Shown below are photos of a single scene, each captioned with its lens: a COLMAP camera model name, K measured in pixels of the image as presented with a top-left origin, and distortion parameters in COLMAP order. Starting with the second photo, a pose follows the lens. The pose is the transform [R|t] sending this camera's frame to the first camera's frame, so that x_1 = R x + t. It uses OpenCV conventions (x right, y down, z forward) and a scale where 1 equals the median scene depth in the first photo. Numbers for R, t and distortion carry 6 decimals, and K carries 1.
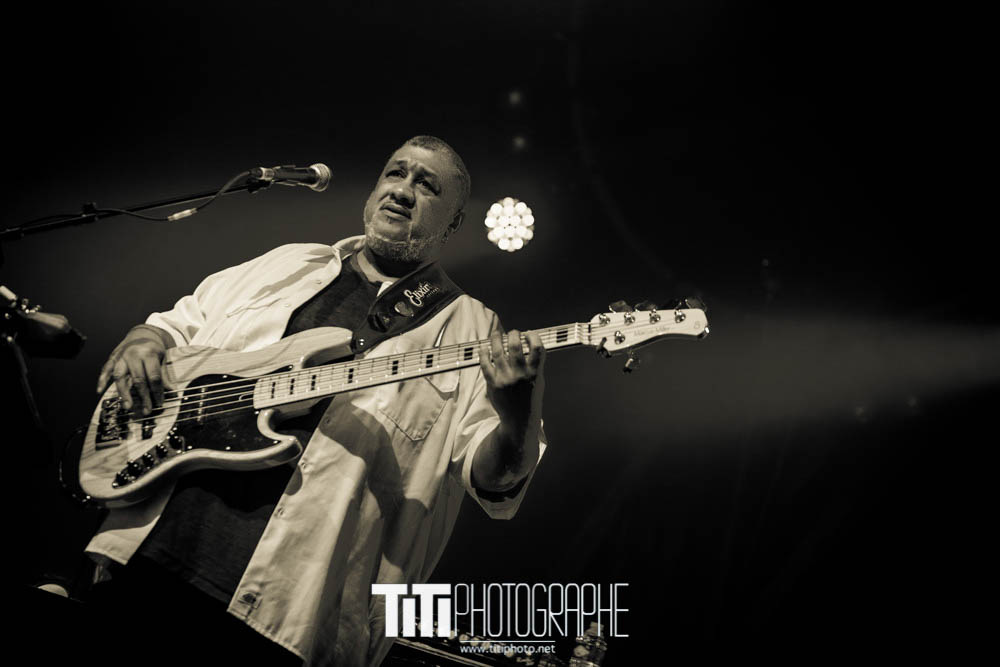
lens RADIAL K [[3299.6, 0, 500.8], [0, 3299.6, 337.1], [0, 0, 1]] dist [-1.653534, 0.000000]
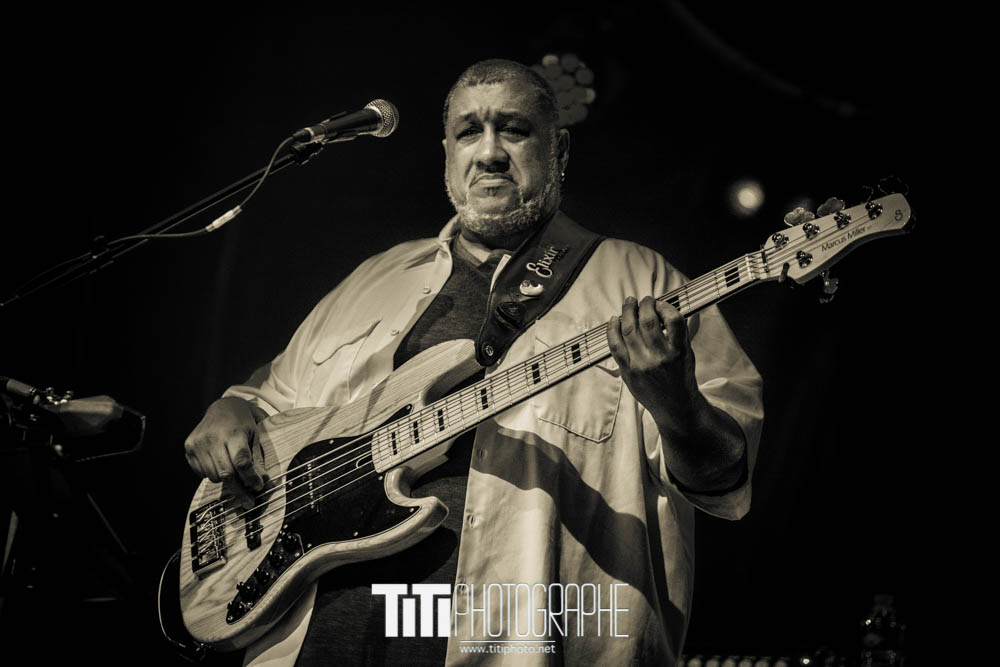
lens RADIAL K [[4931.9, 0, 500.5], [0, 4931.9, 332.0], [0, 0, 1]] dist [1.125007, 0.000000]
pose [[0.962385, -0.270708, -0.023060, -0.011658], [0.270709, 0.962656, -0.003165, 0.001416], [0.023056, -0.003196, 0.999729, -0.160141]]
